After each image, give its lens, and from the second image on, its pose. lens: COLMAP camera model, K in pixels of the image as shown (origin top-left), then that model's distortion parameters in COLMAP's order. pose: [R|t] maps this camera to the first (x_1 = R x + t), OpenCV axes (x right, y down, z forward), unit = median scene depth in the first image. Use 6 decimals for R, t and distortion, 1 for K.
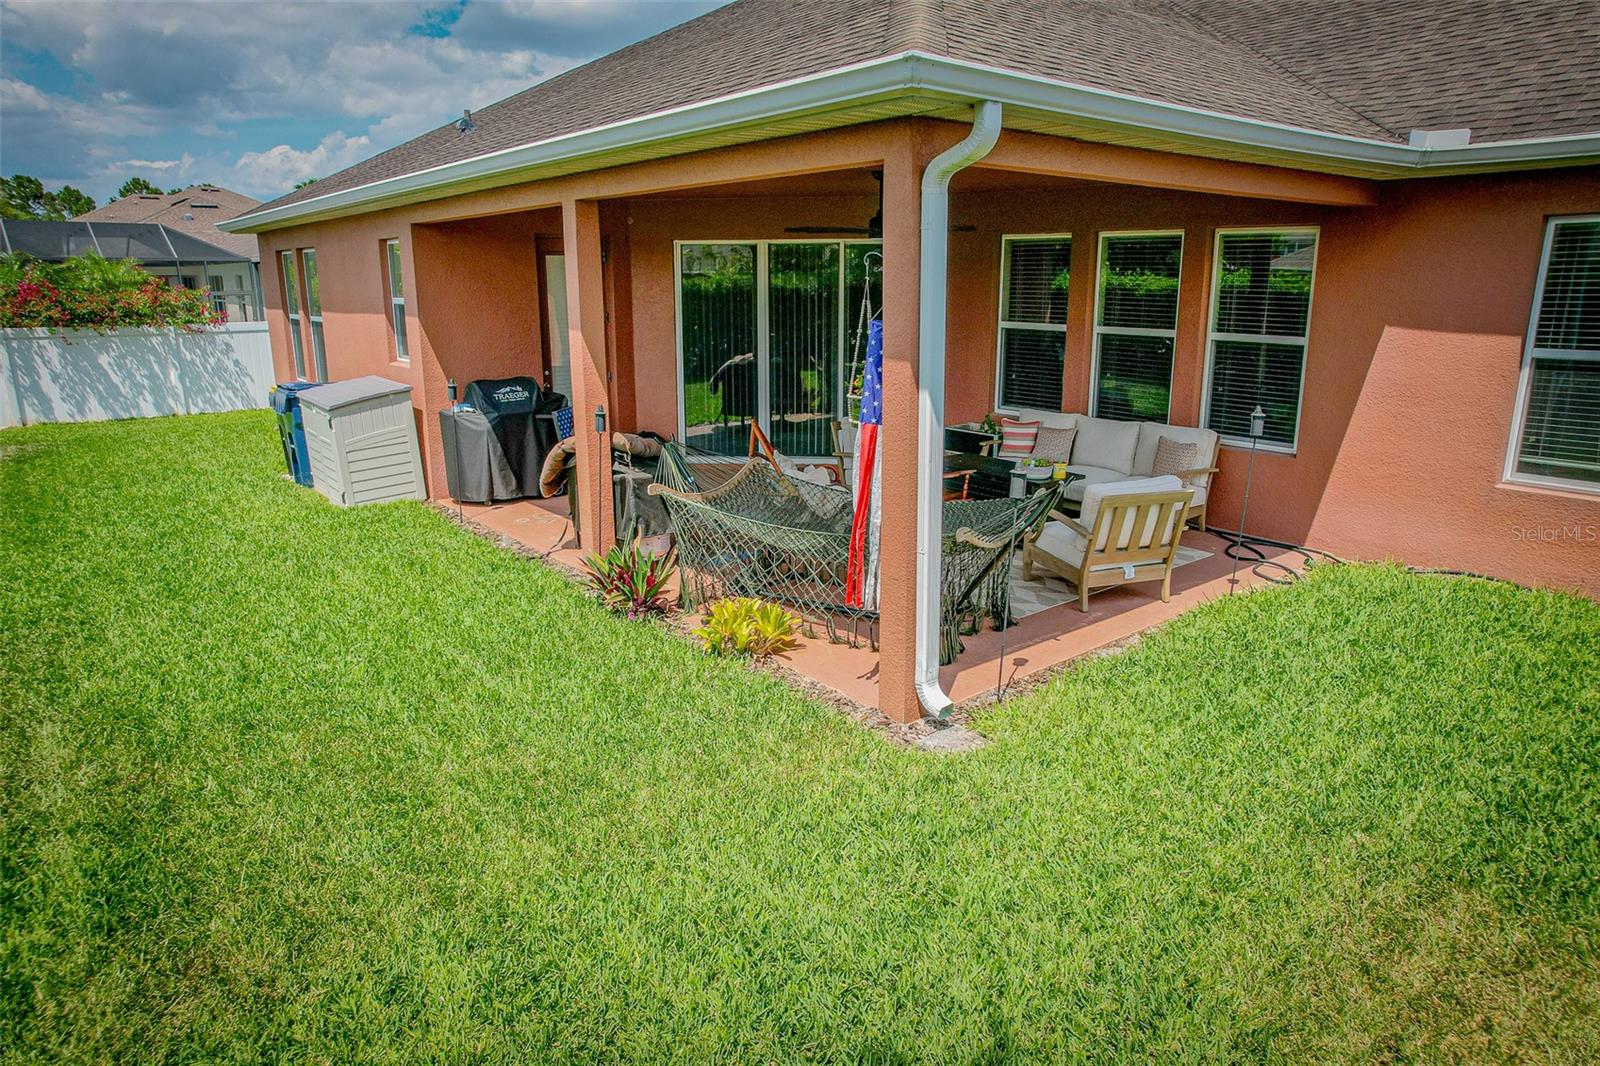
lens RADIAL K [[1016.1, 0, 800.0], [0, 1016.1, 533.0], [0, 0, 1]] dist [-0.072001, 0.065797]
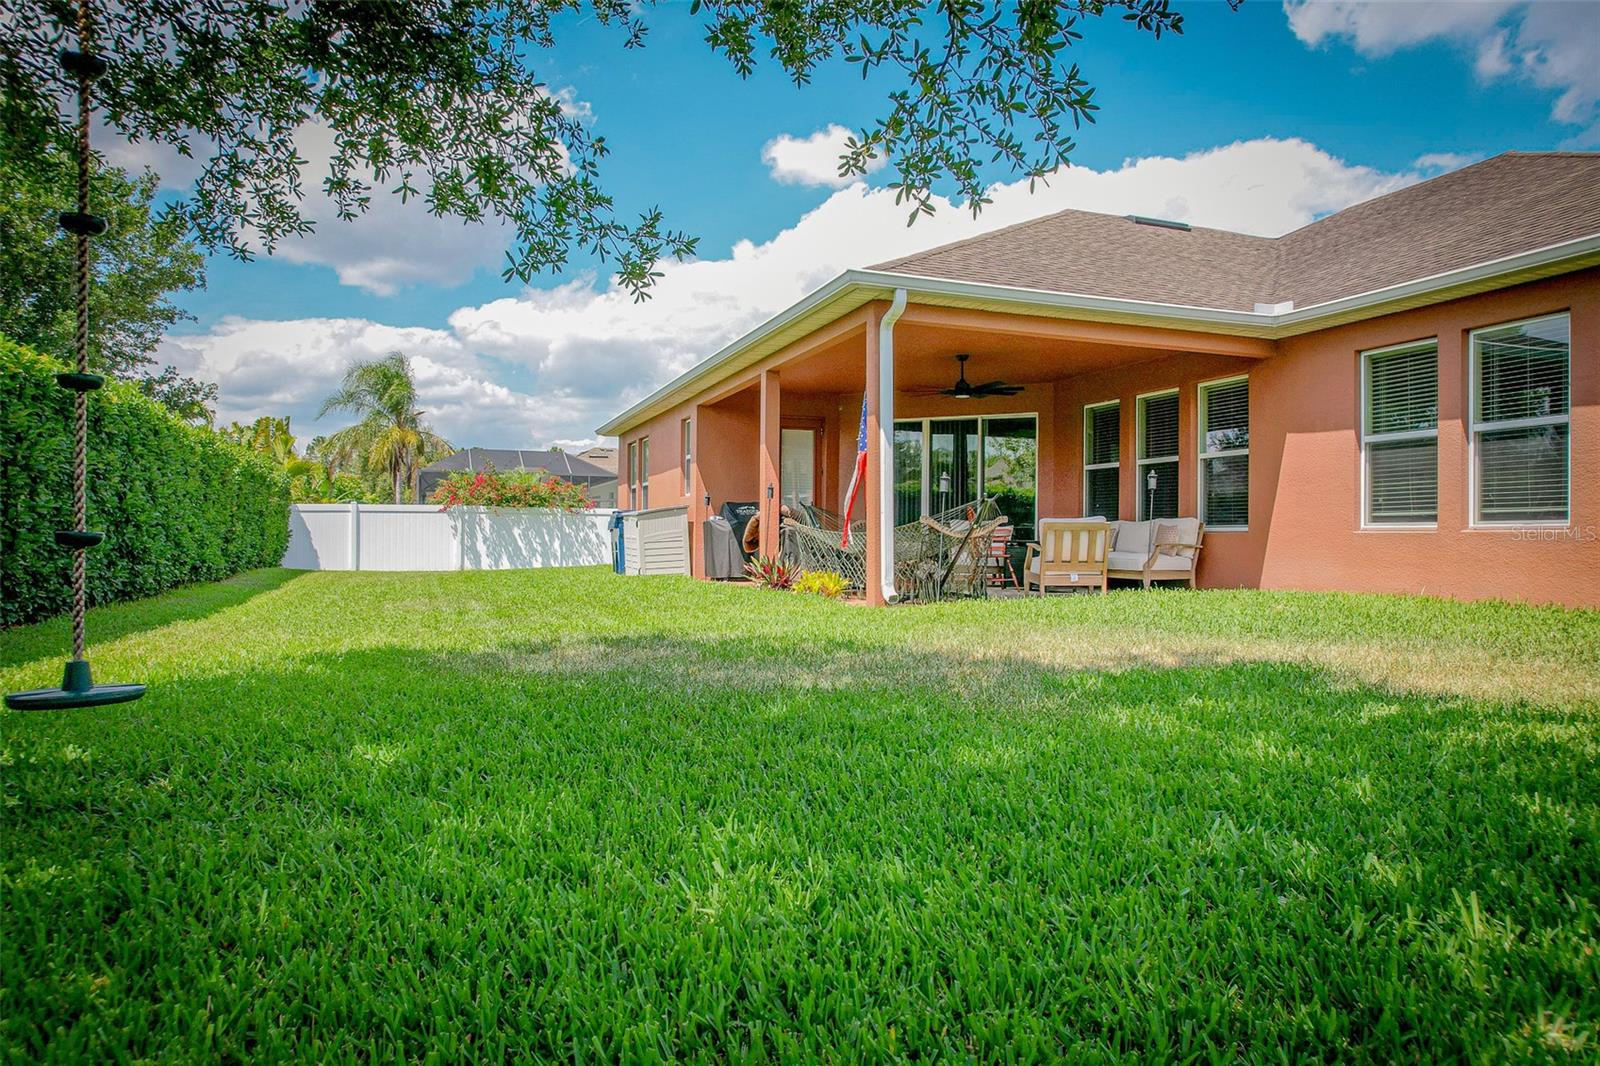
lens RADIAL K [[1016.1, 0, 800.0], [0, 1016.1, 533.0], [0, 0, 1]] dist [-0.072001, 0.065797]
pose [[0.948128, 0.007418, -0.317802, 0.283308], [-0.086387, 0.968118, -0.235129, 0.253354], [0.305926, 0.250386, 0.918540, -0.391528]]
